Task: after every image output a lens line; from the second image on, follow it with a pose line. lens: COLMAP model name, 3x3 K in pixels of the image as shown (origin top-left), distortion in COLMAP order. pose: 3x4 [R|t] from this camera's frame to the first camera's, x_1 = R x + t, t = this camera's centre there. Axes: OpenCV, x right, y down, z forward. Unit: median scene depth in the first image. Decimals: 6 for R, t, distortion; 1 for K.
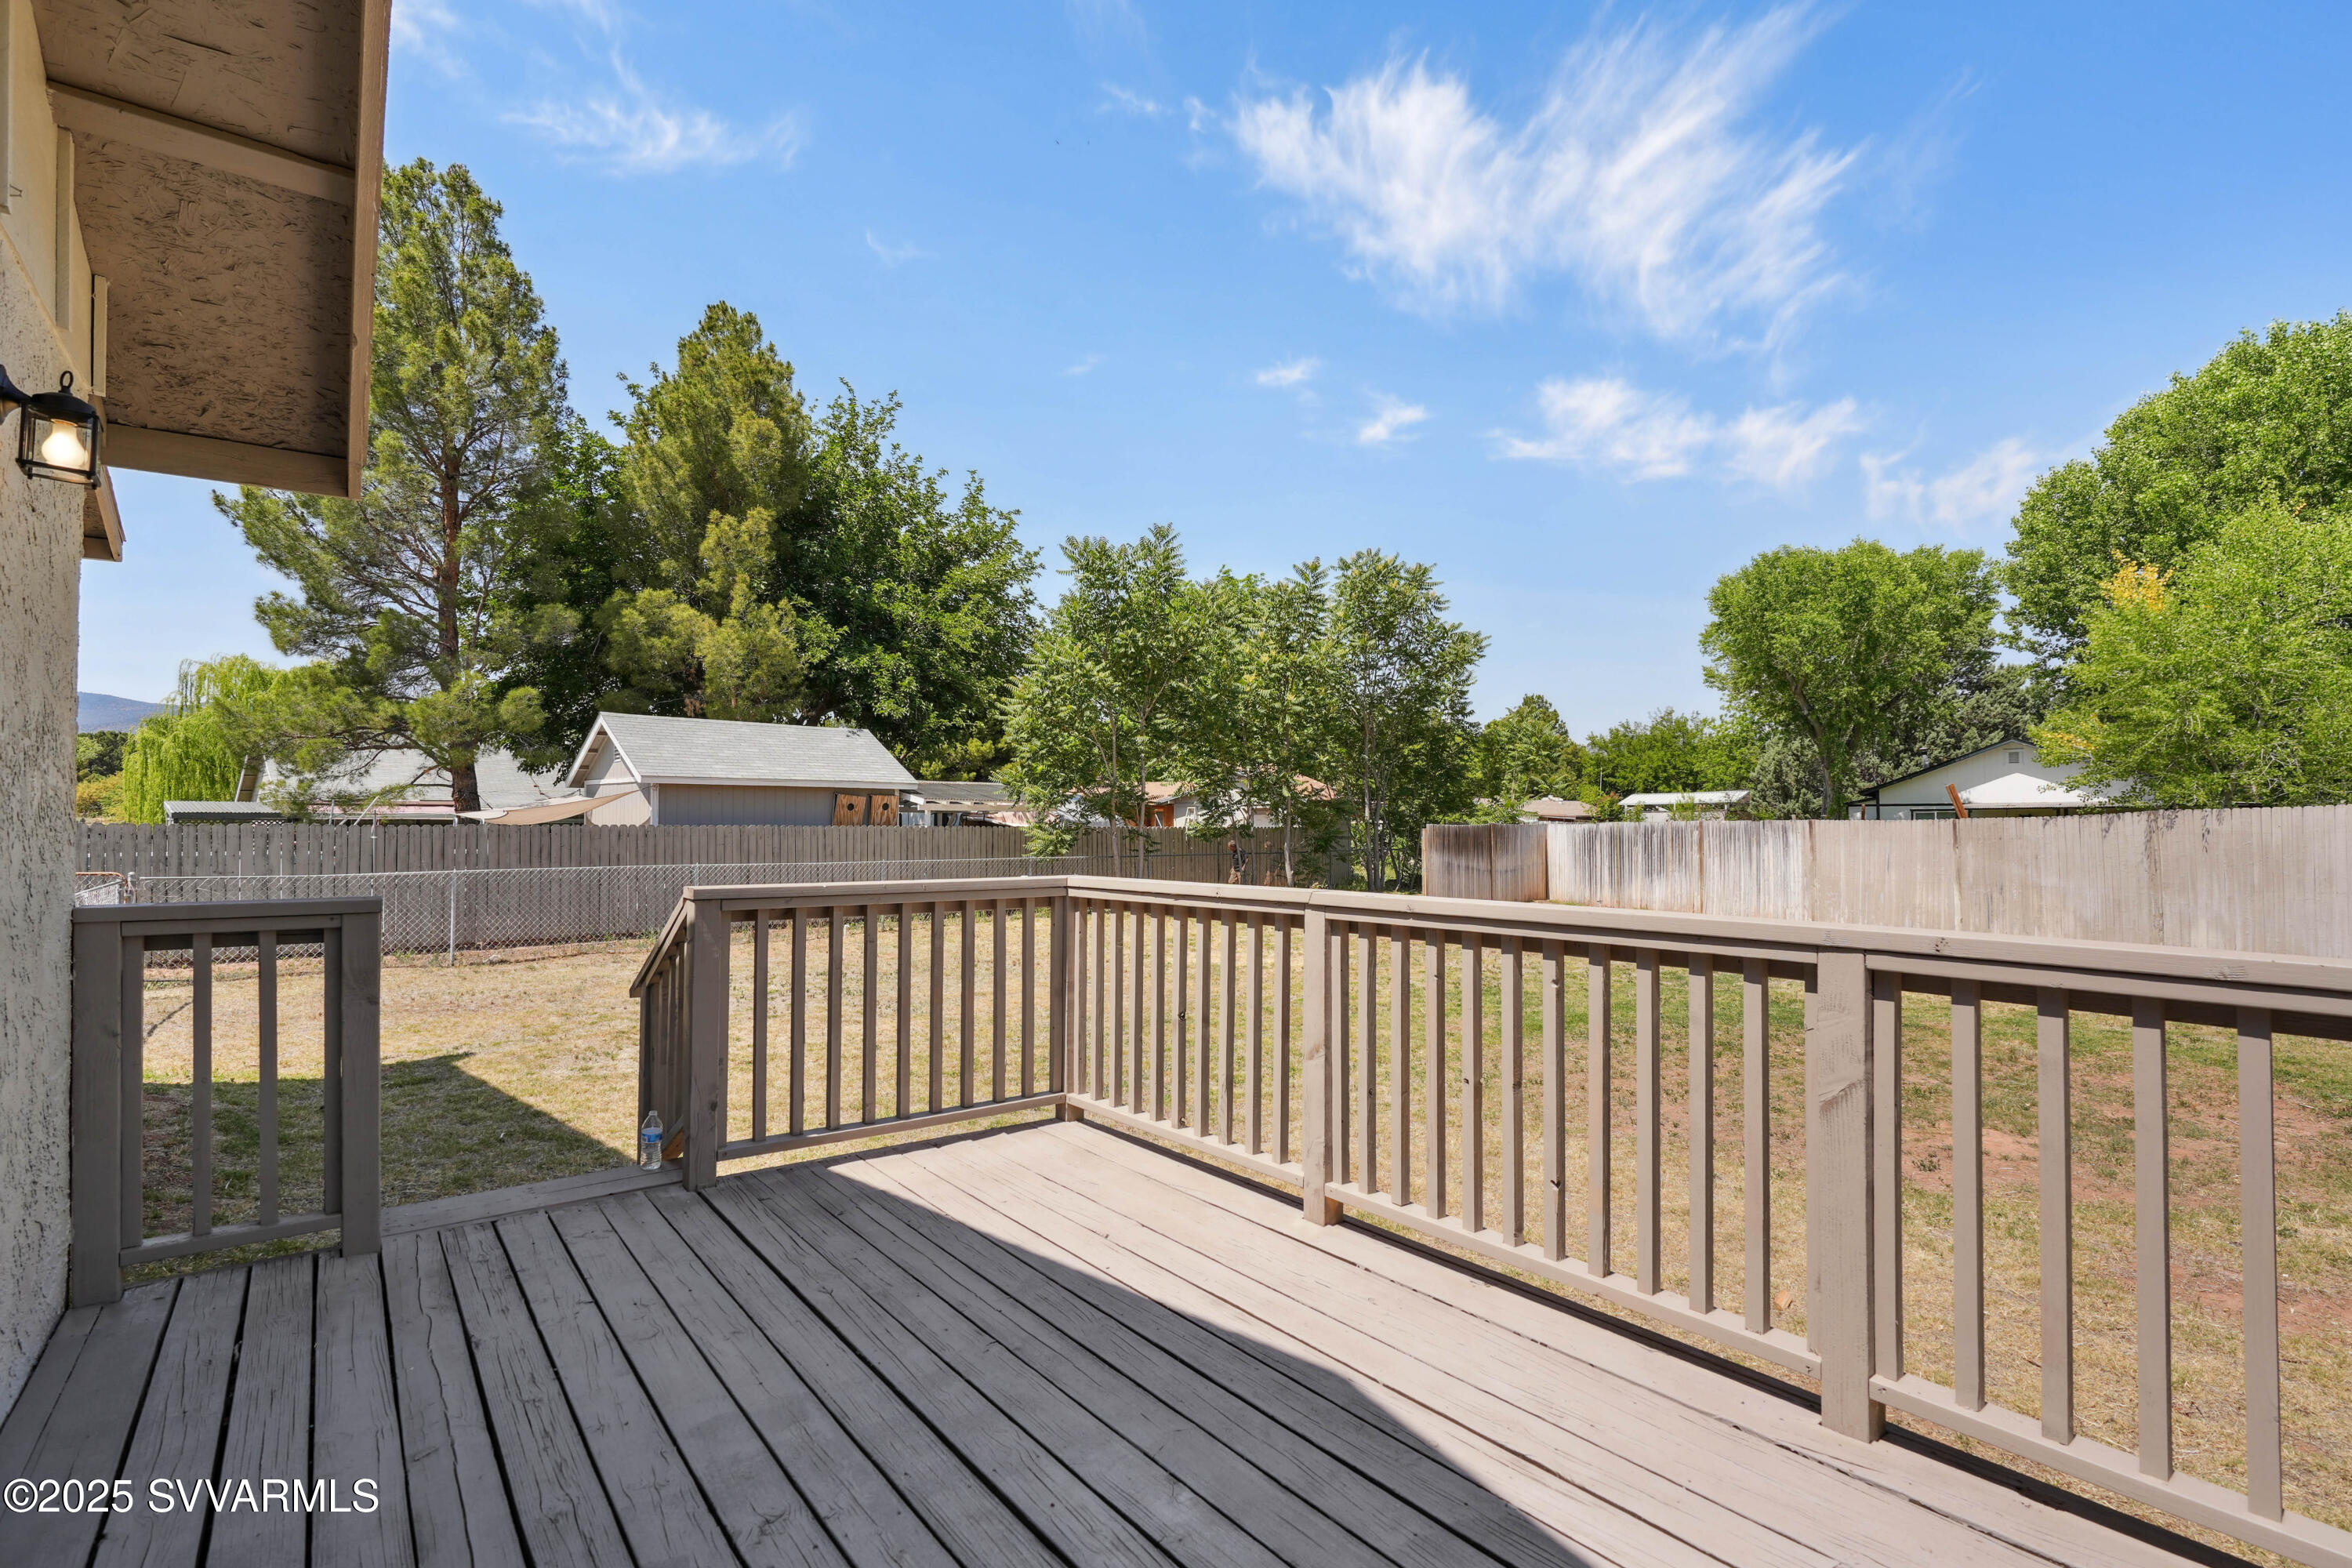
lens RADIAL K [[1079.0, 0, 1175.9], [0, 1079.0, 781.9], [0, 0, 1]] dist [-0.003806, 0.000717]
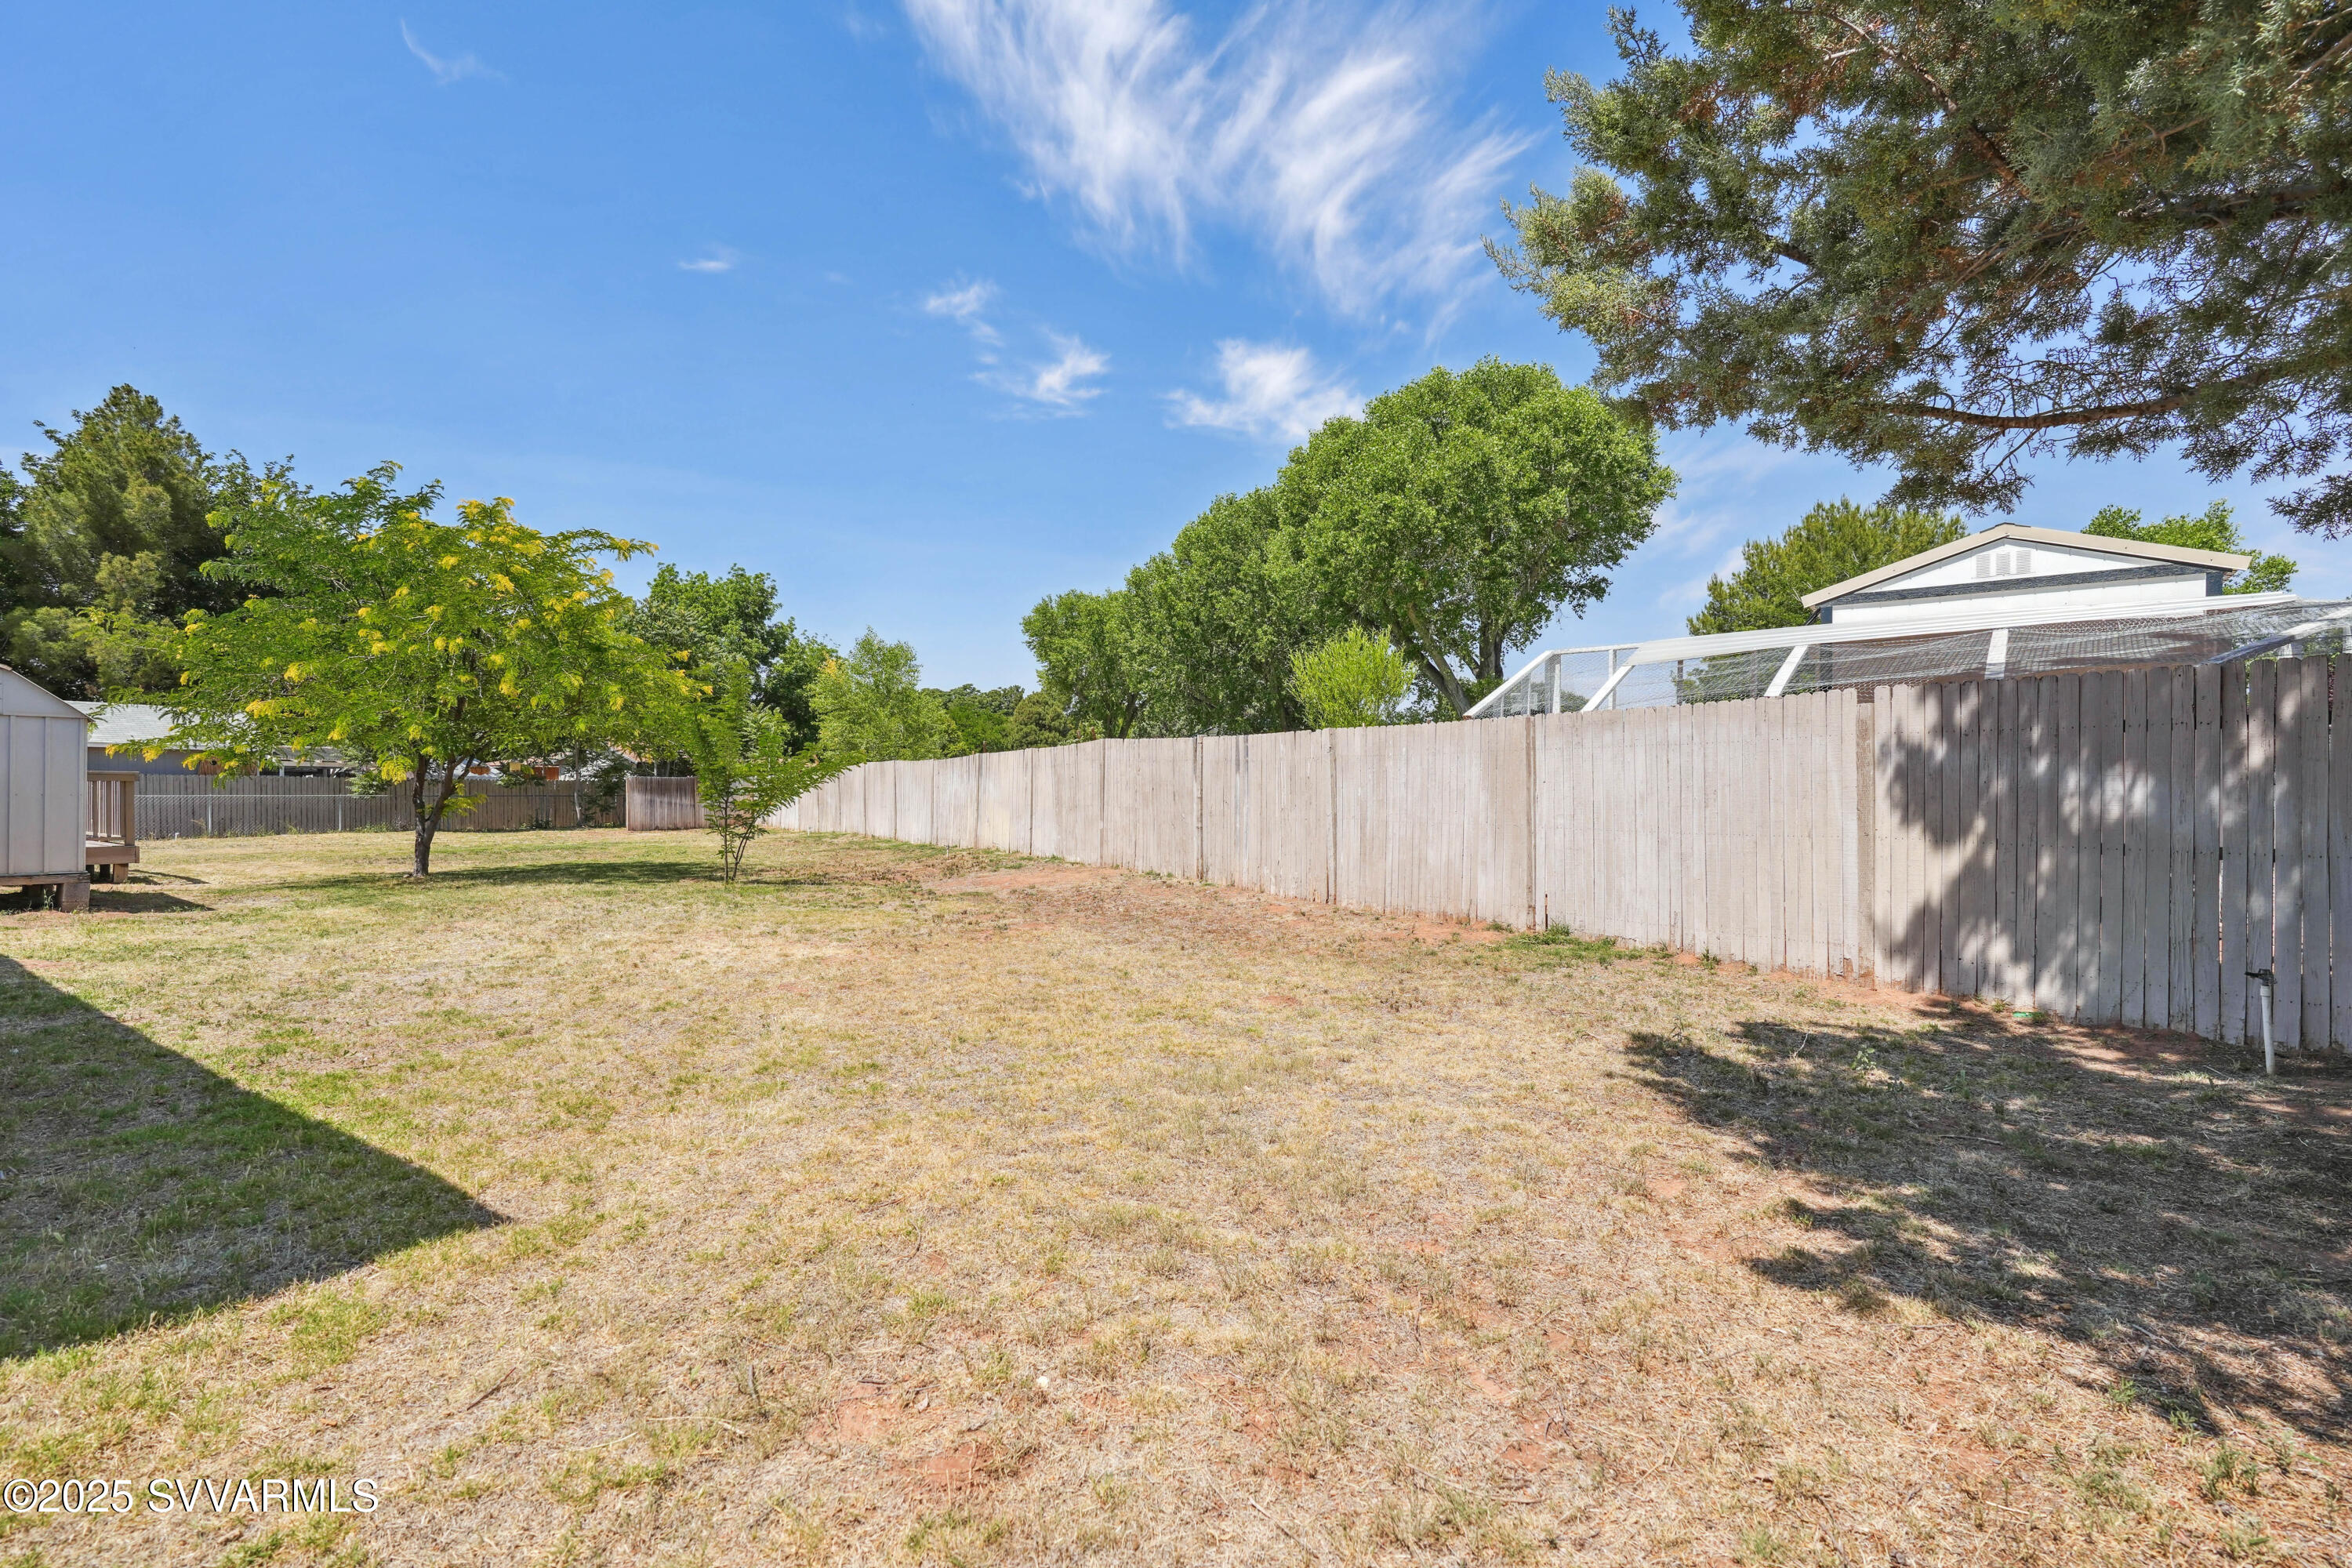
lens RADIAL K [[1079.0, 0, 1175.9], [0, 1079.0, 781.9], [0, 0, 1]] dist [-0.003806, 0.000717]
pose [[0.959694, 0.005009, 0.281003, 0.505366], [-0.012345, 0.999627, 0.024342, -0.002509], [-0.280777, -0.026830, 0.959398, -0.729147]]
